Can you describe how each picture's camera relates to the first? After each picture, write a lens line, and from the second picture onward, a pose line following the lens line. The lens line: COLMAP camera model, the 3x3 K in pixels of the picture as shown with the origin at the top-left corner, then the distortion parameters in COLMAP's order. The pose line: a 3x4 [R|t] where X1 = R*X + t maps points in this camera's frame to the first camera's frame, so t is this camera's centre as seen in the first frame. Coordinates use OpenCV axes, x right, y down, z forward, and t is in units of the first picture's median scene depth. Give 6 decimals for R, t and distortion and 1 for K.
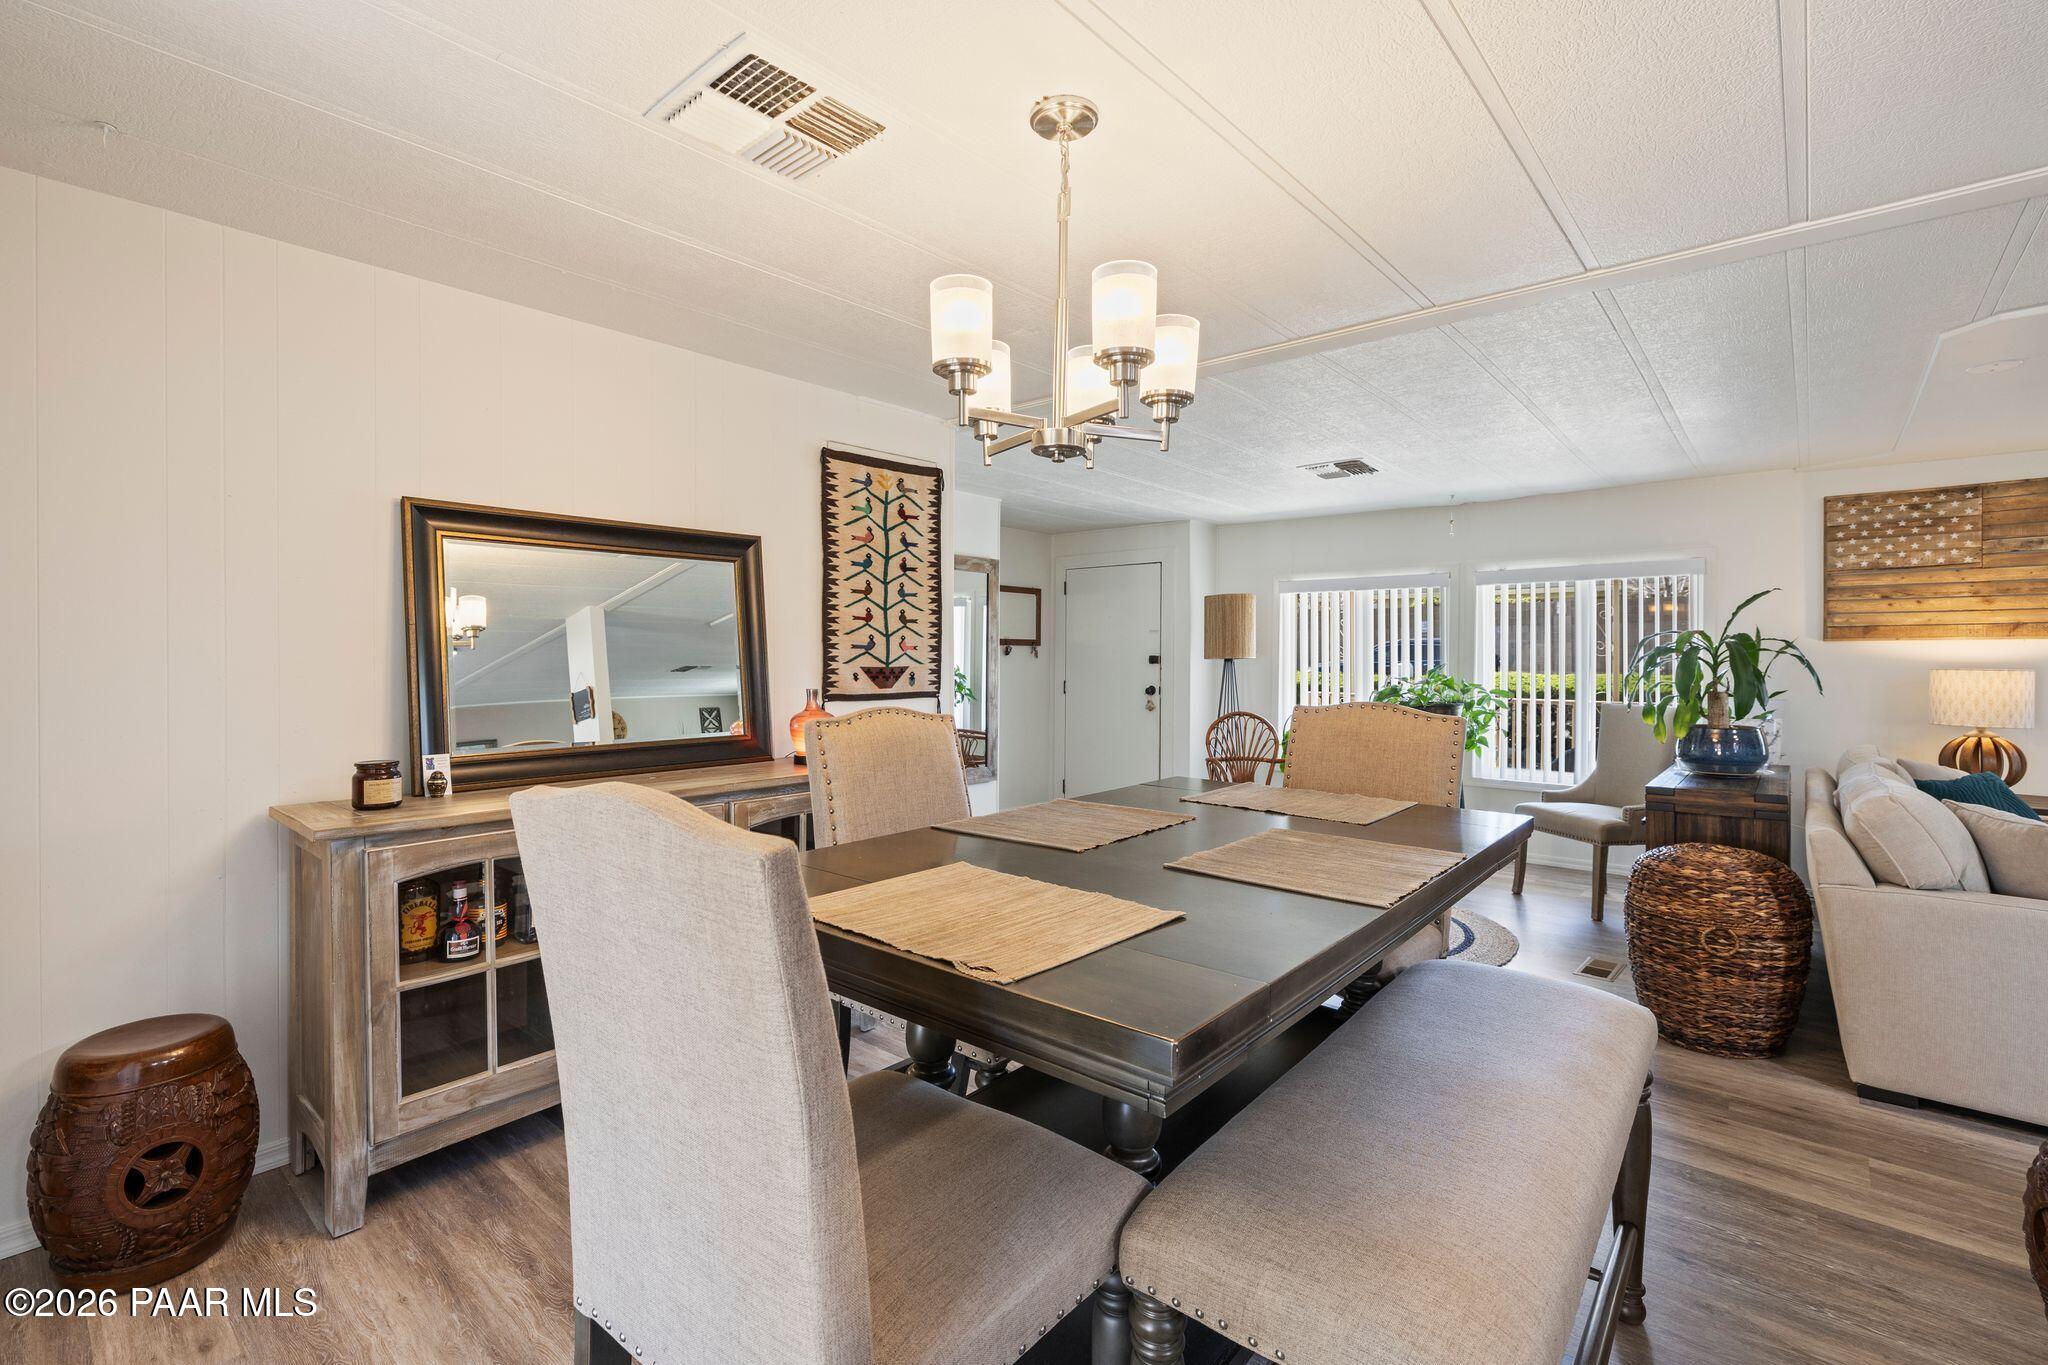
lens RADIAL K [[880.2, 0, 942.5], [0, 880.2, 675.5], [0, 0, 1]] dist [0.002786, -0.000031]
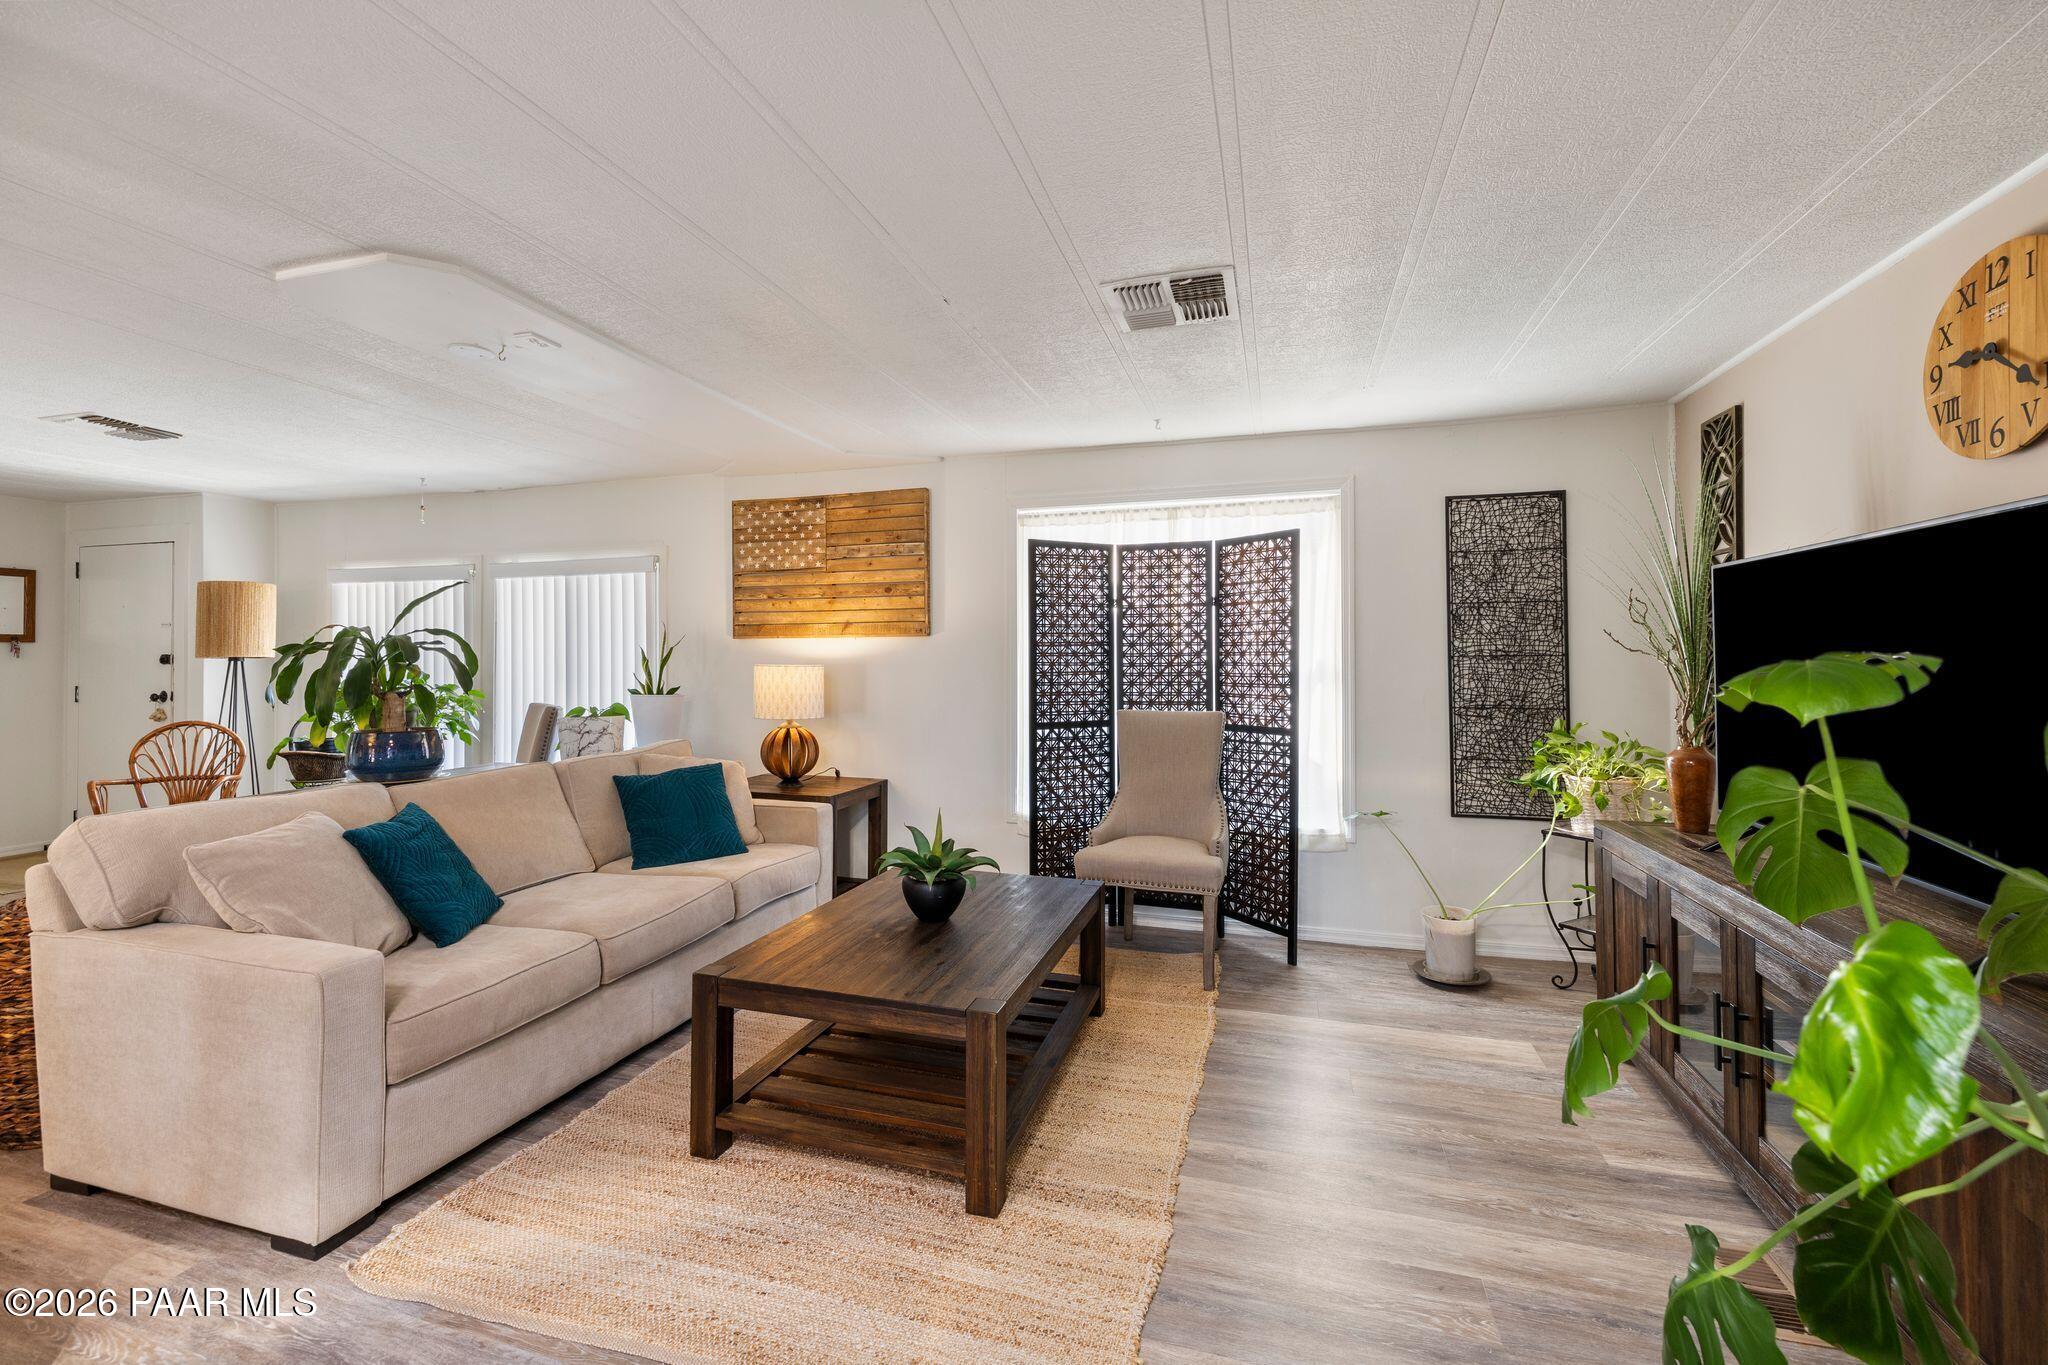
lens RADIAL K [[880.2, 0, 989.1], [0, 880.2, 646.5], [0, 0, 1]] dist [0.002786, -0.000031]
pose [[0.923930, 0.000205, 0.382560, 1.062365], [0.011214, 0.999556, -0.027617, 0.002699], [-0.382396, 0.029806, 0.923518, -0.089519]]
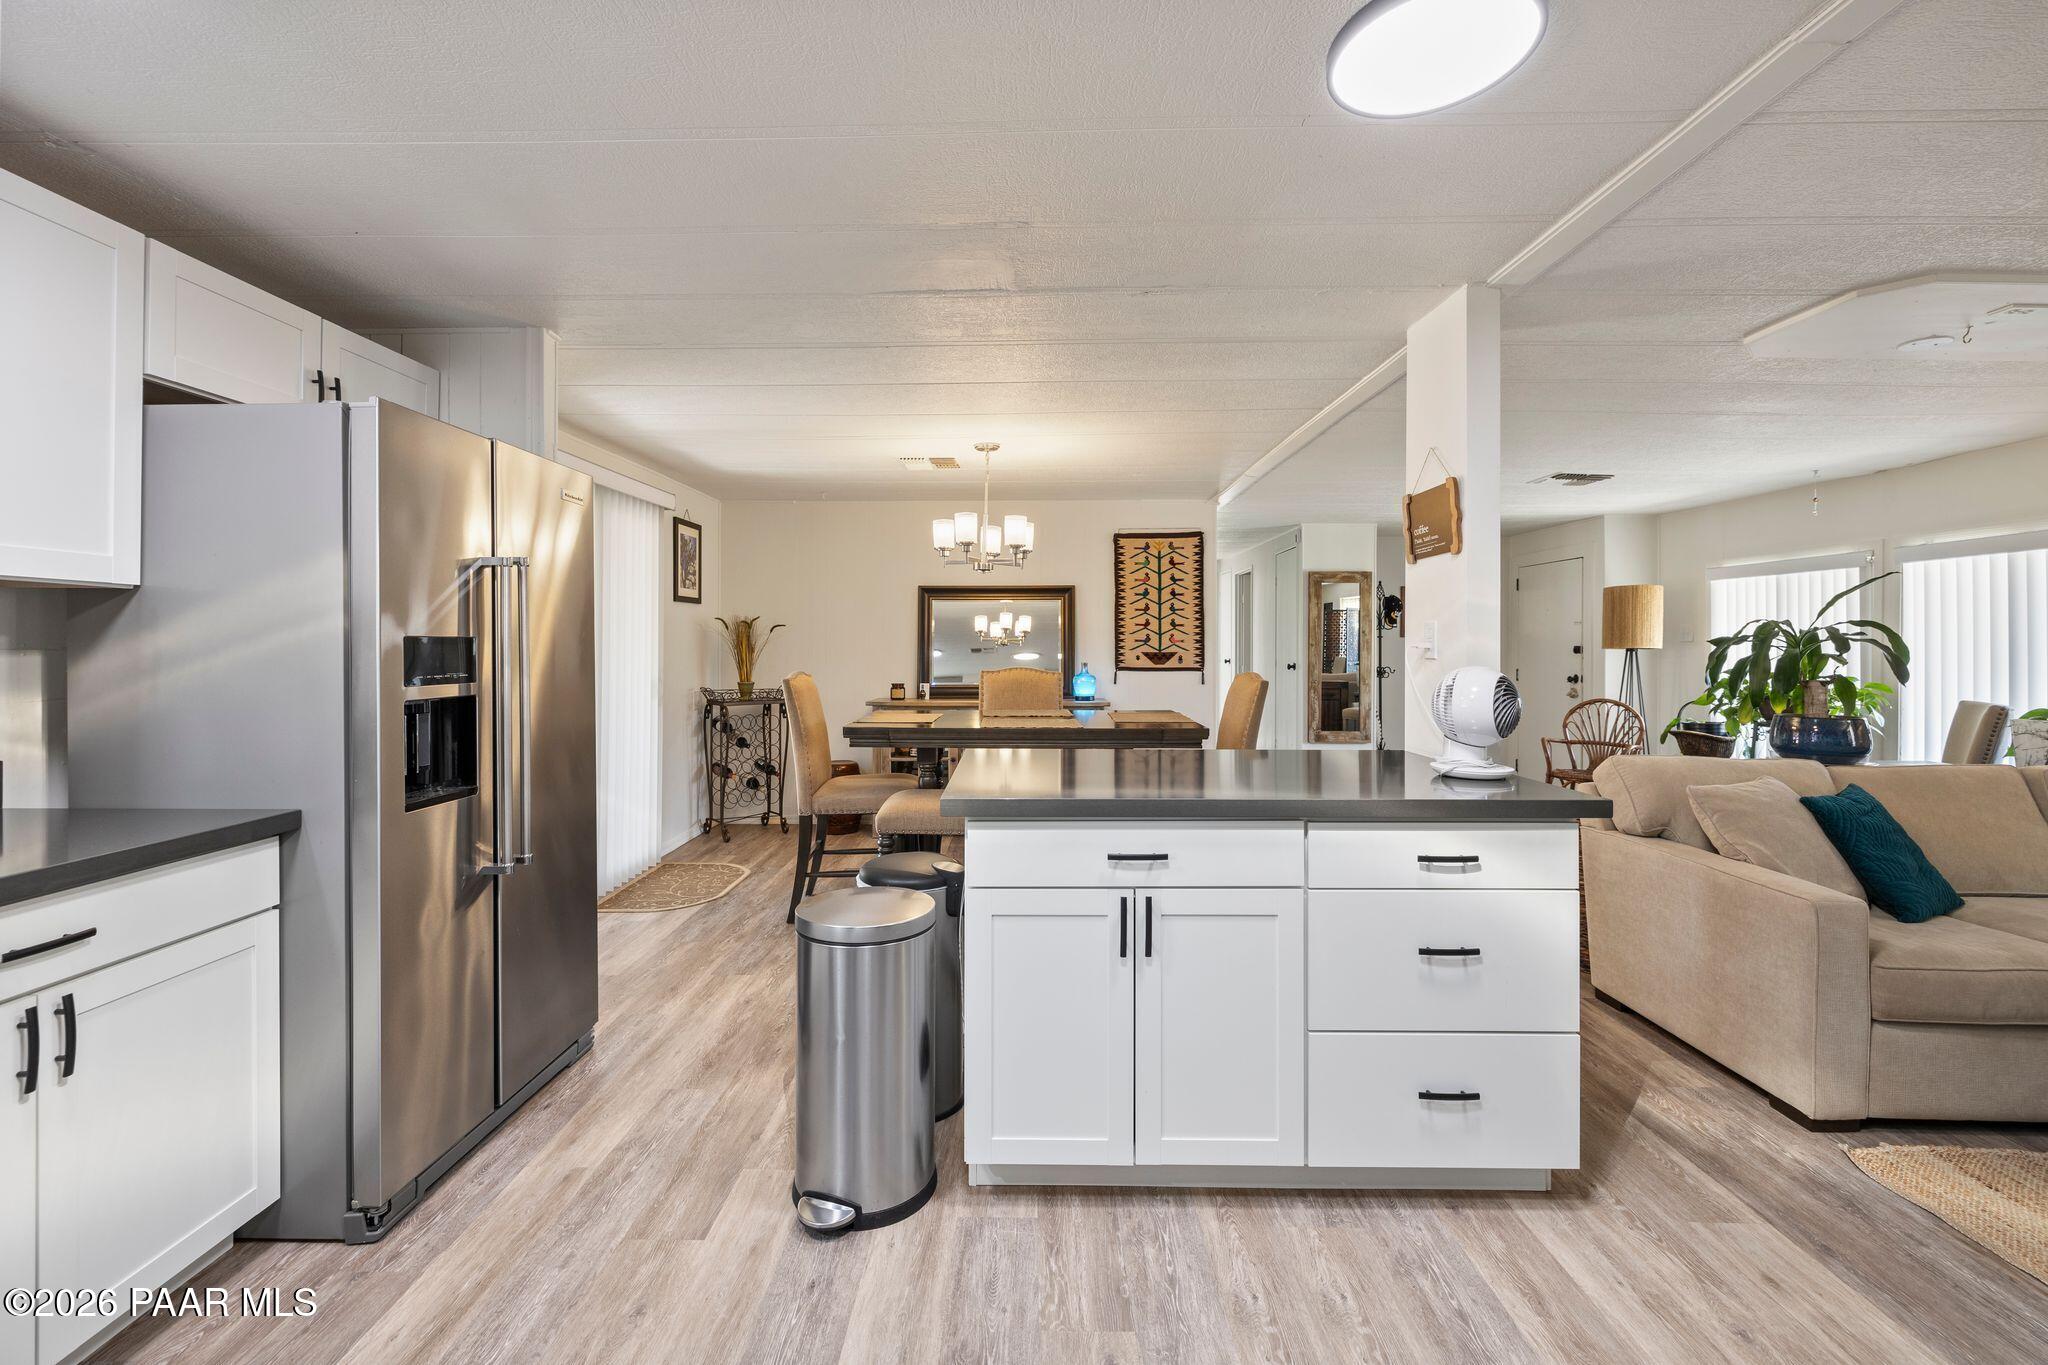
lens RADIAL K [[880.2, 0, 1017.2], [0, 880.2, 646.3], [0, 0, 1]] dist [0.002786, -0.000031]
pose [[0.652007, -0.000862, -0.758213, 1.006355], [-0.016547, 0.999745, -0.015365, 0.009191], [0.758033, 0.022565, 0.651826, -0.318767]]
